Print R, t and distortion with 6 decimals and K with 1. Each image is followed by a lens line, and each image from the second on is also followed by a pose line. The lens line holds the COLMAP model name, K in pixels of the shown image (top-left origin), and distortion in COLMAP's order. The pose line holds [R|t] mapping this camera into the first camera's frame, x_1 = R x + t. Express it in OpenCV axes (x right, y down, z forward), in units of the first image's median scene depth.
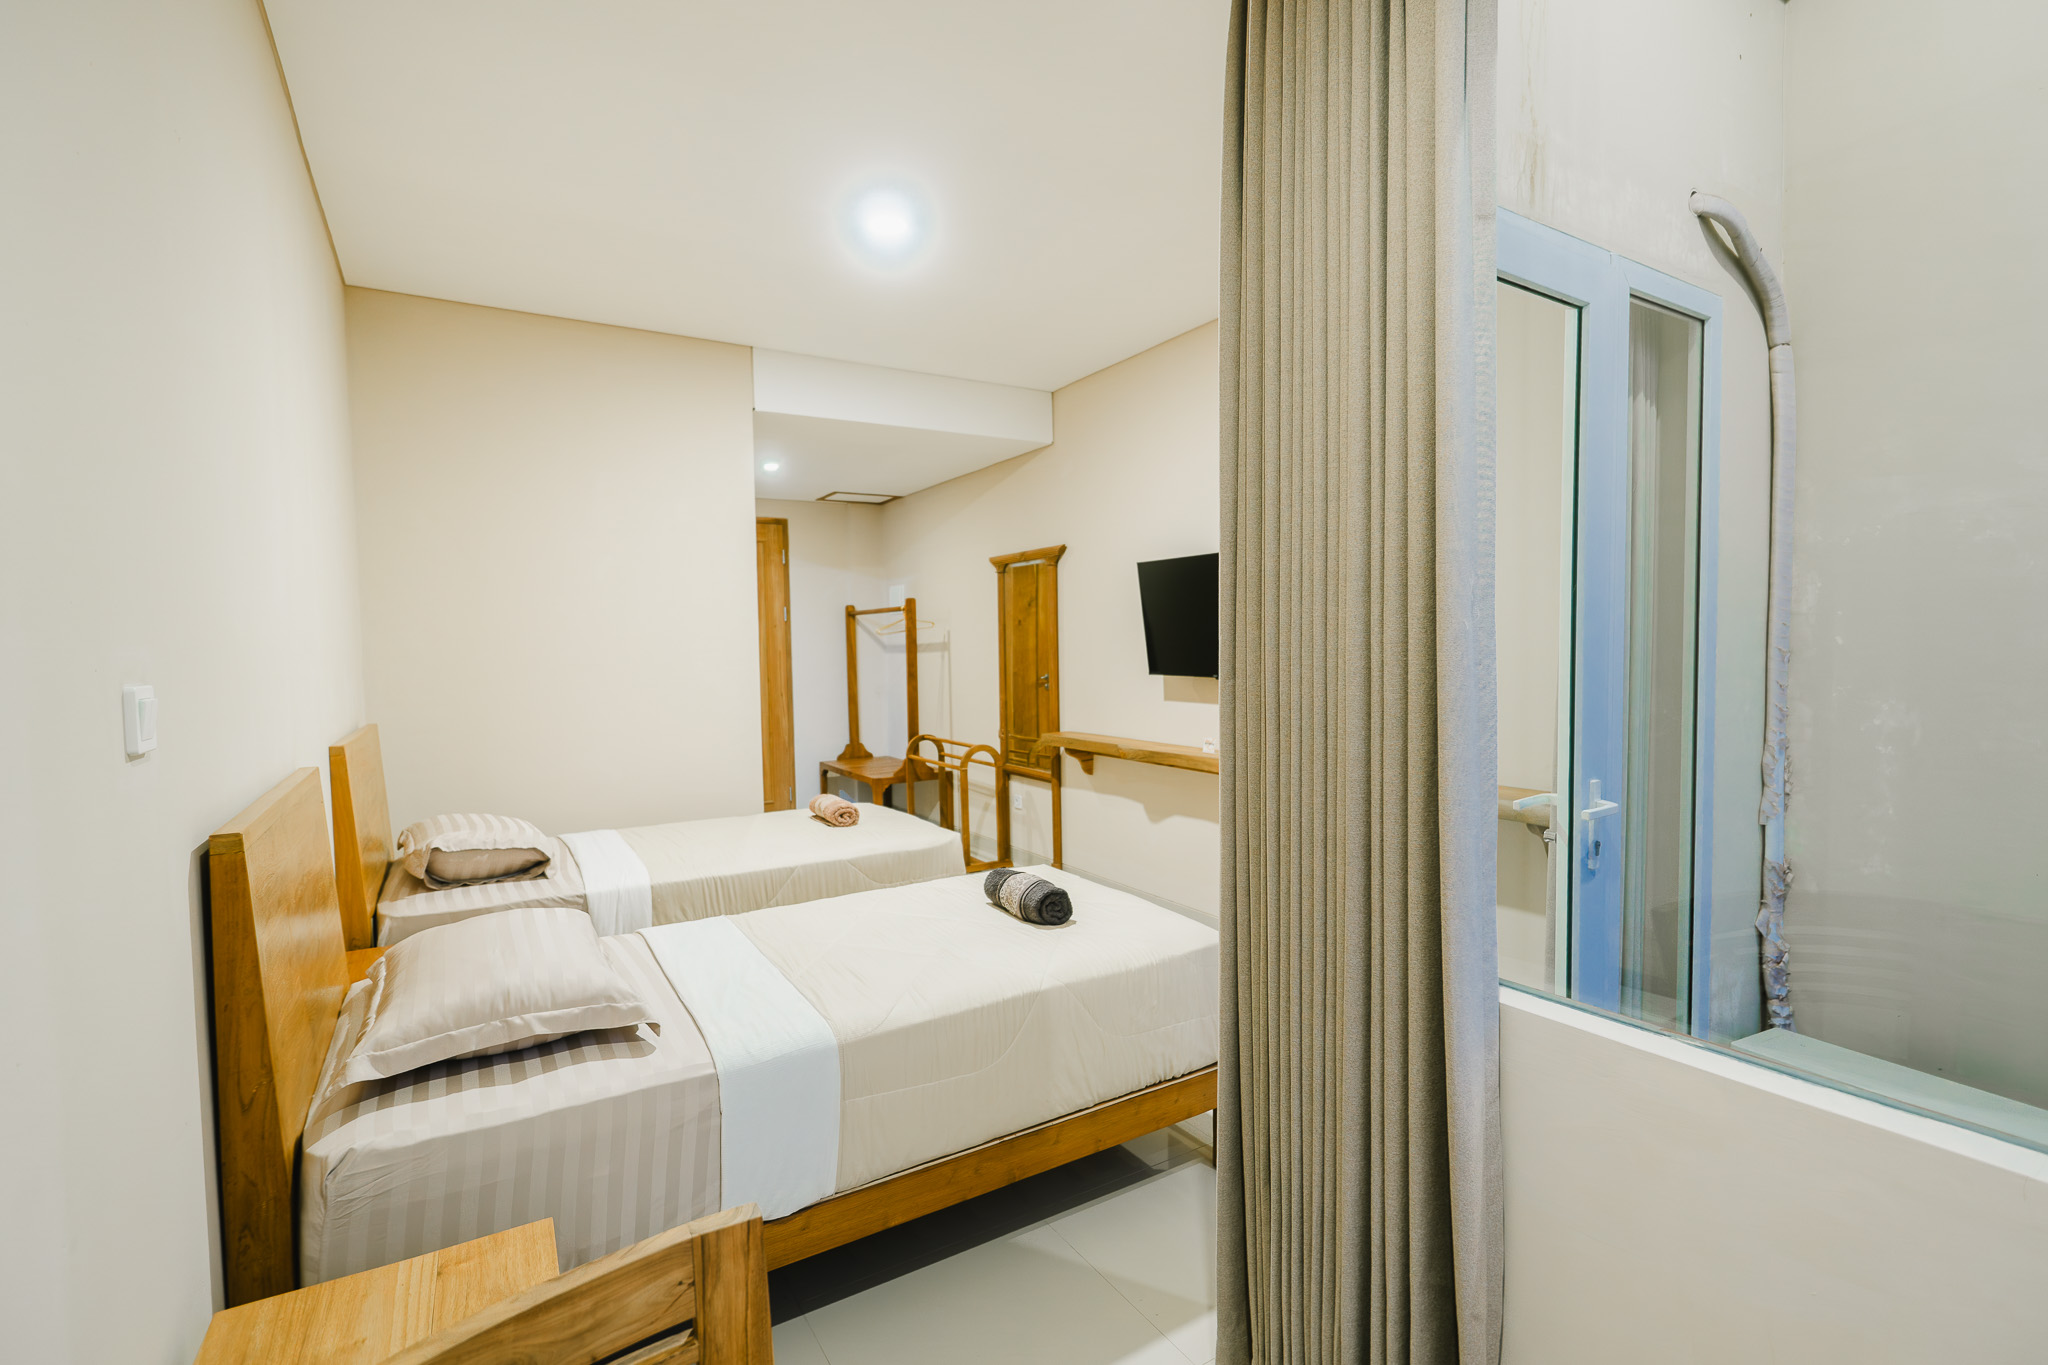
lens RADIAL K [[939.1, 0, 1033.8], [0, 939.1, 688.6], [0, 0, 1]] dist [-0.004691, 0.000524]
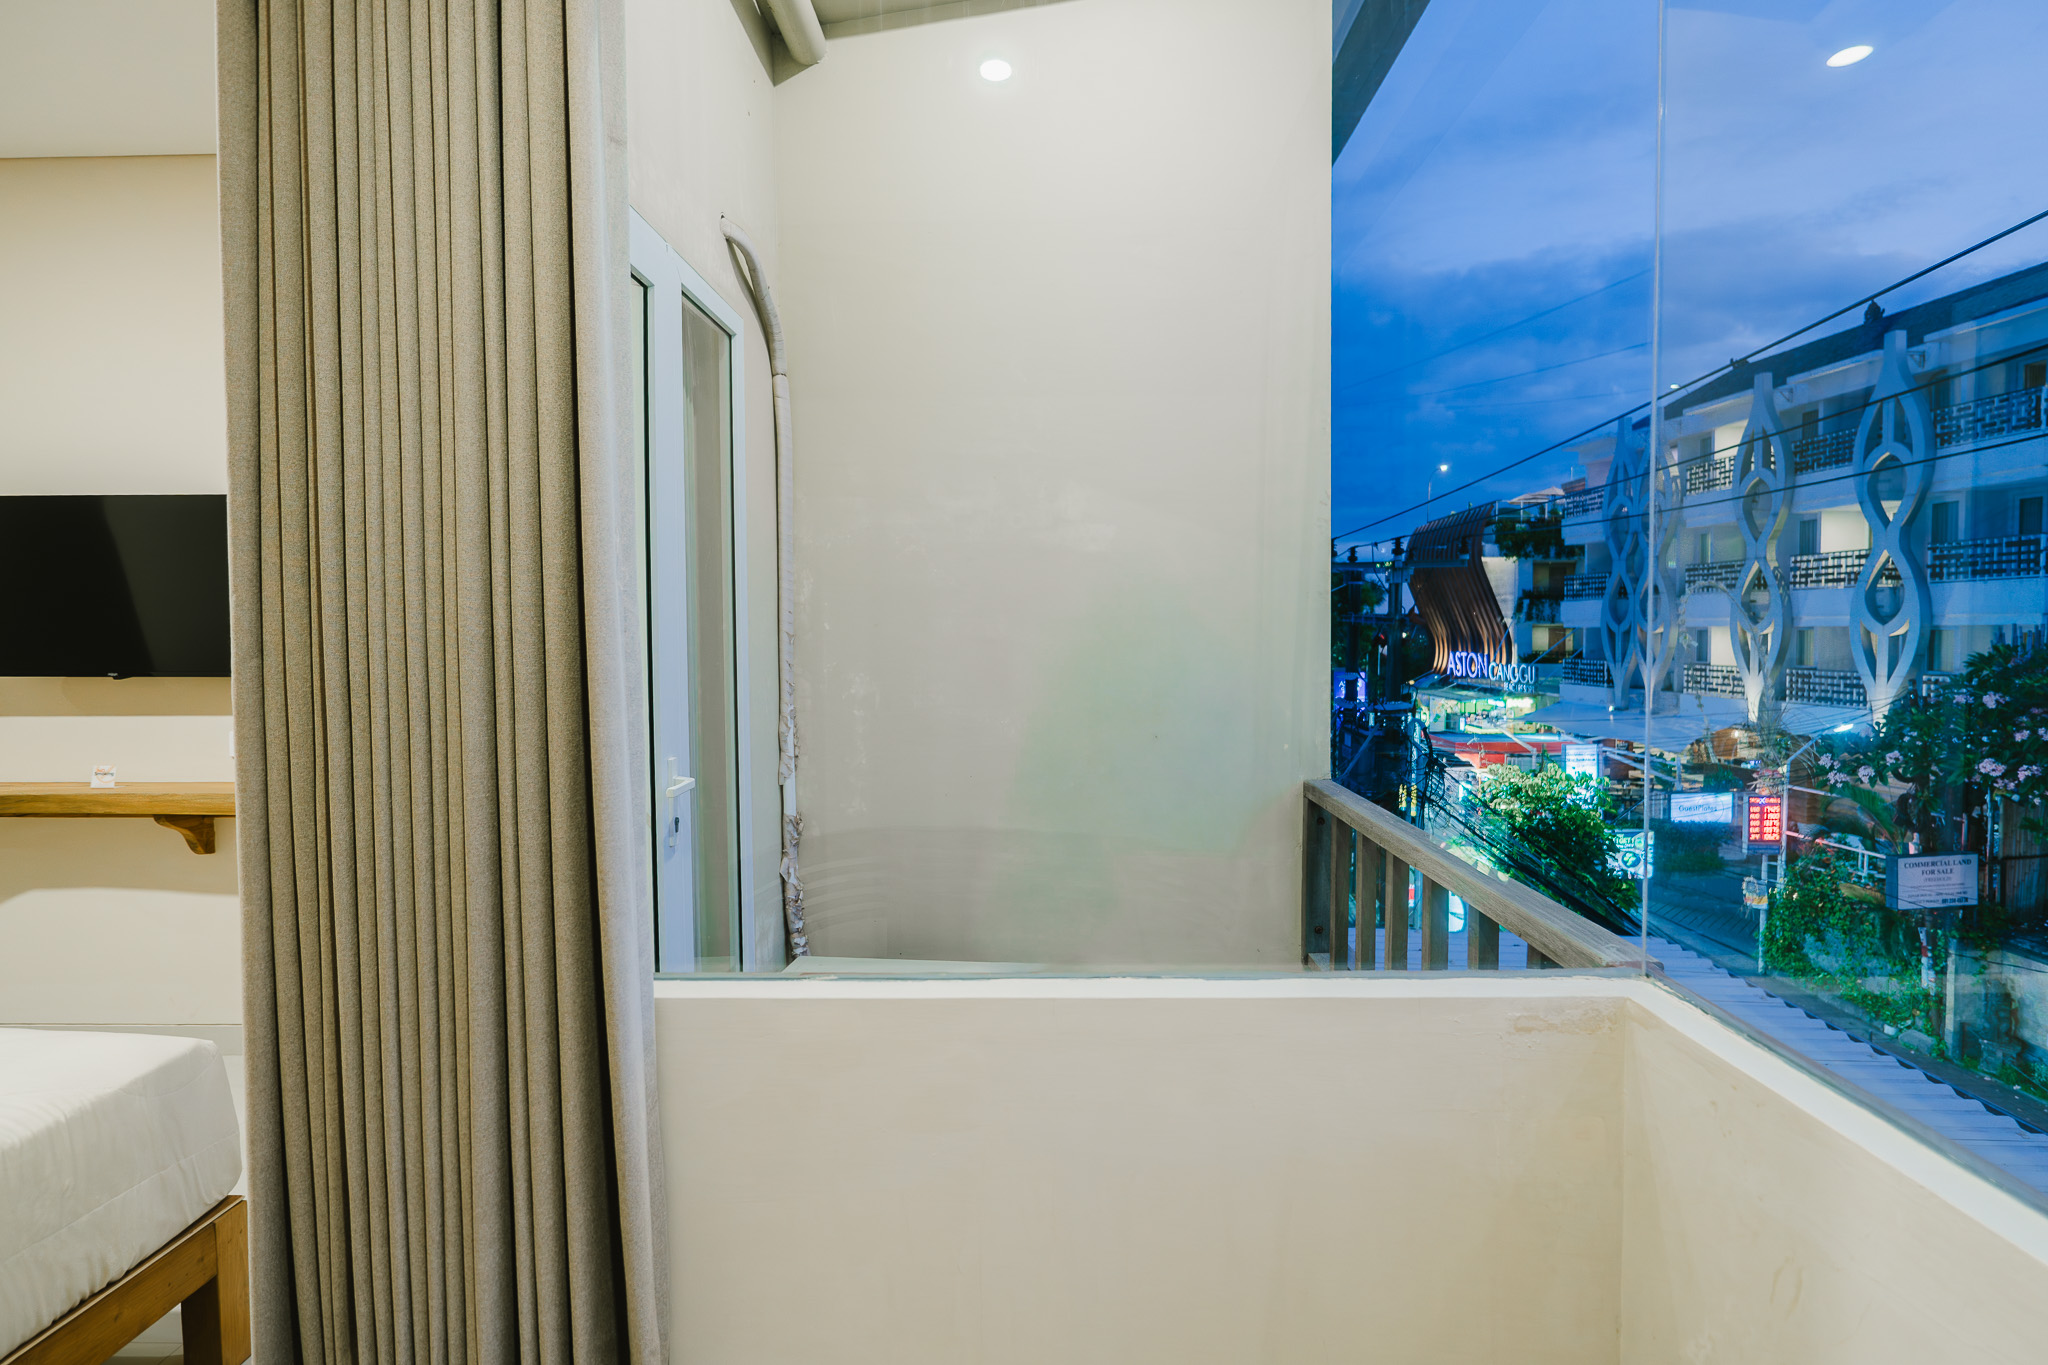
lens RADIAL K [[963.0, 0, 1025.9], [0, 963.0, 668.8], [0, 0, 1]] dist [-0.002201, 0.000387]
pose [[0.548332, -0.020461, 0.836011, -0.055216], [0.037643, 0.999291, -0.000232, 0.014979], [-0.835413, 0.031597, 0.548713, 0.099957]]
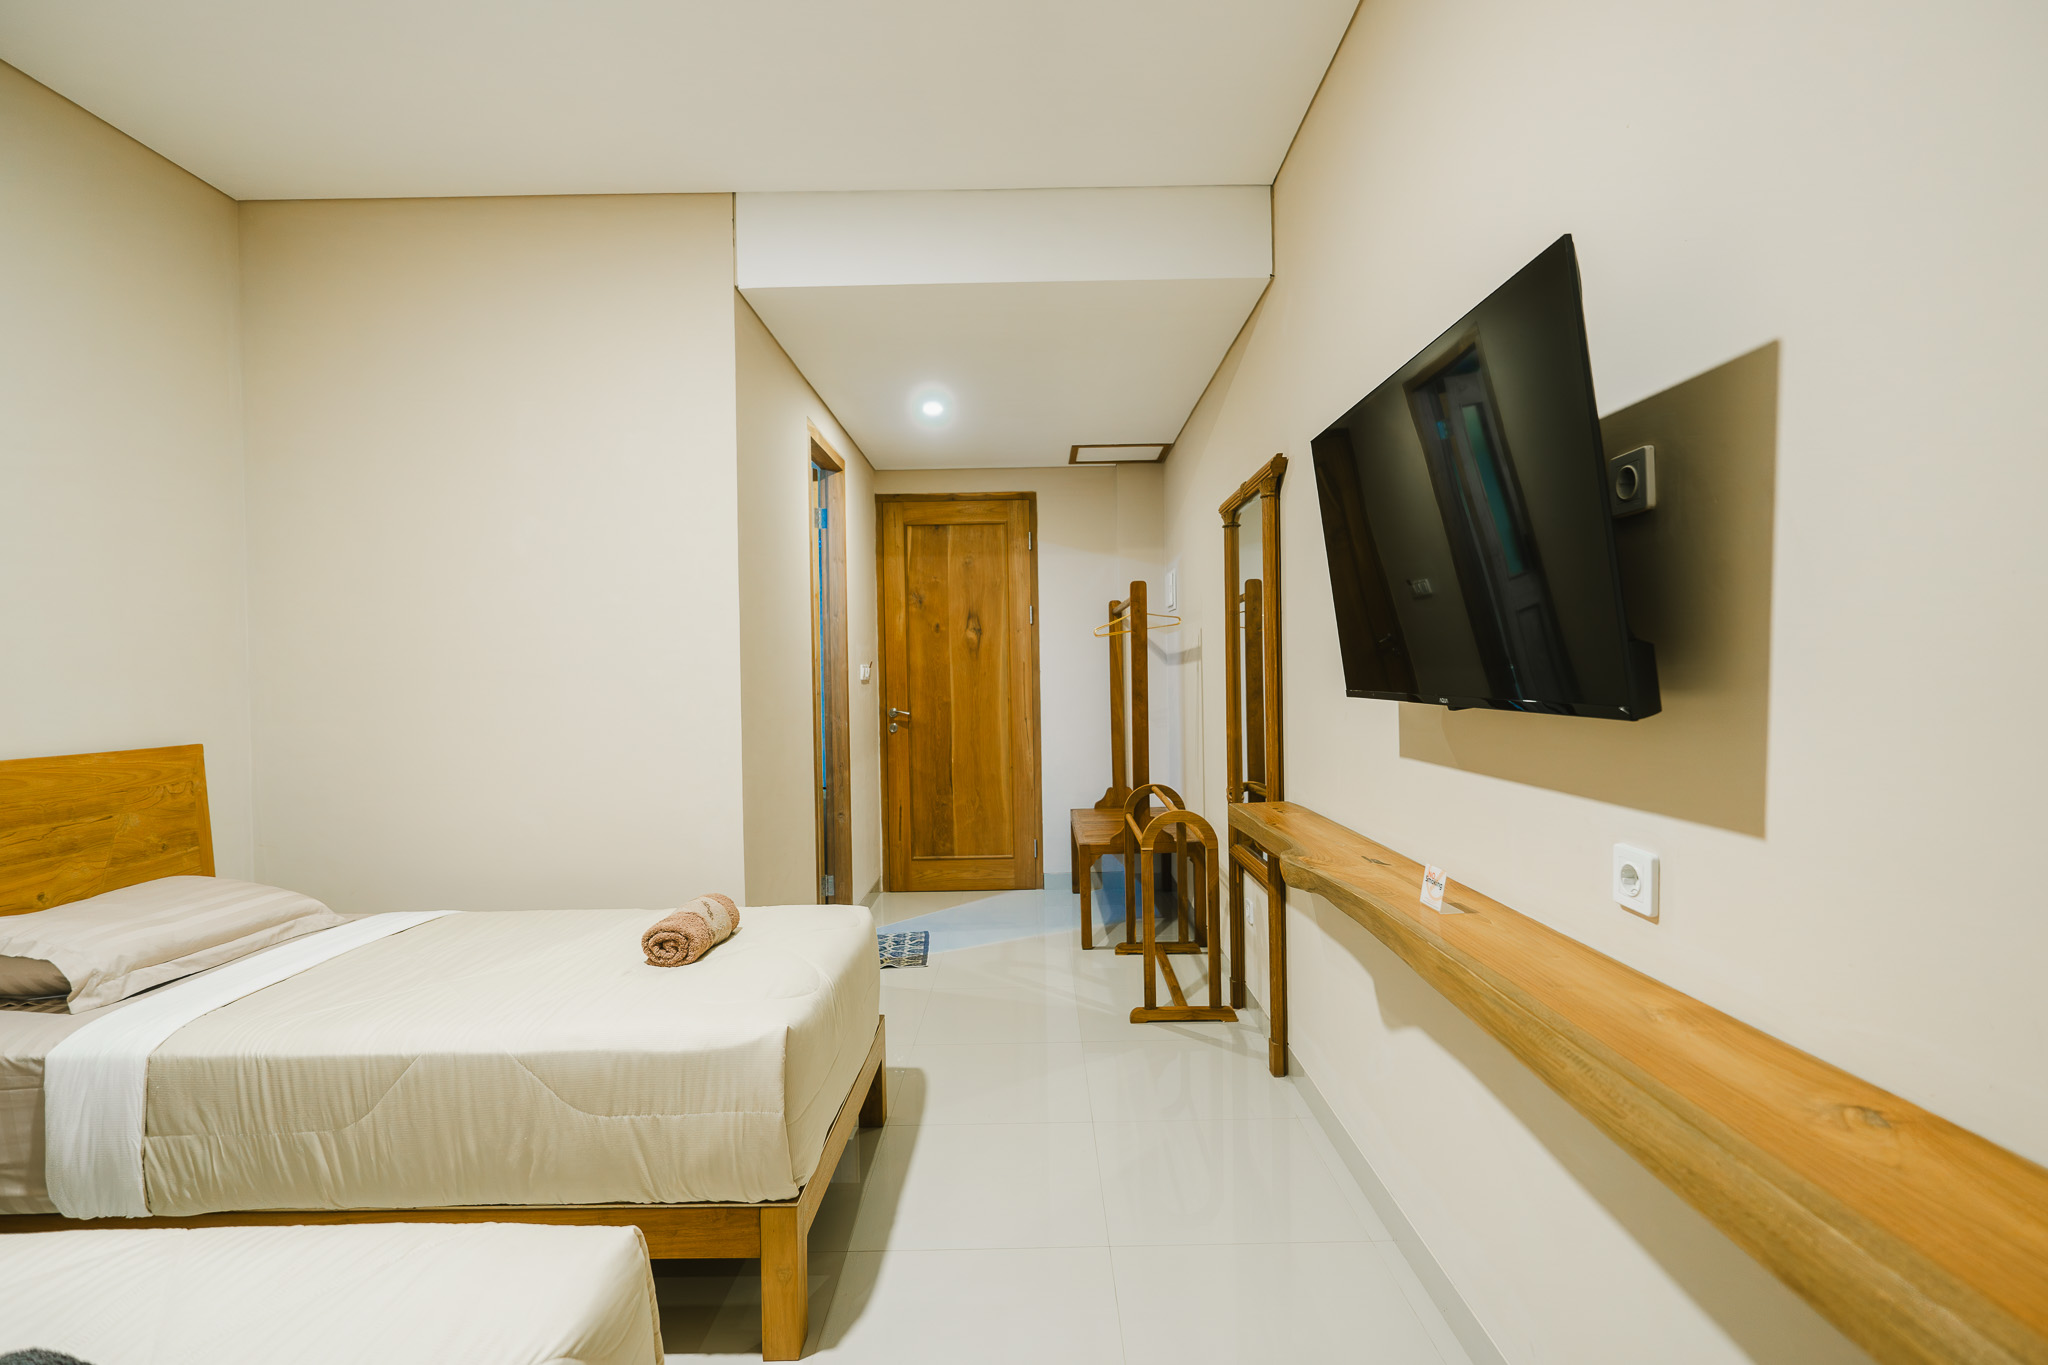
lens RADIAL K [[939.1, 0, 1033.8], [0, 939.1, 688.6], [0, 0, 1]] dist [-0.004691, 0.000524]
pose [[0.852019, 0.008218, -0.523446, 0.496926], [-0.021143, 0.999601, -0.018720, -0.015336], [0.523083, 0.027017, 0.851853, 1.210495]]
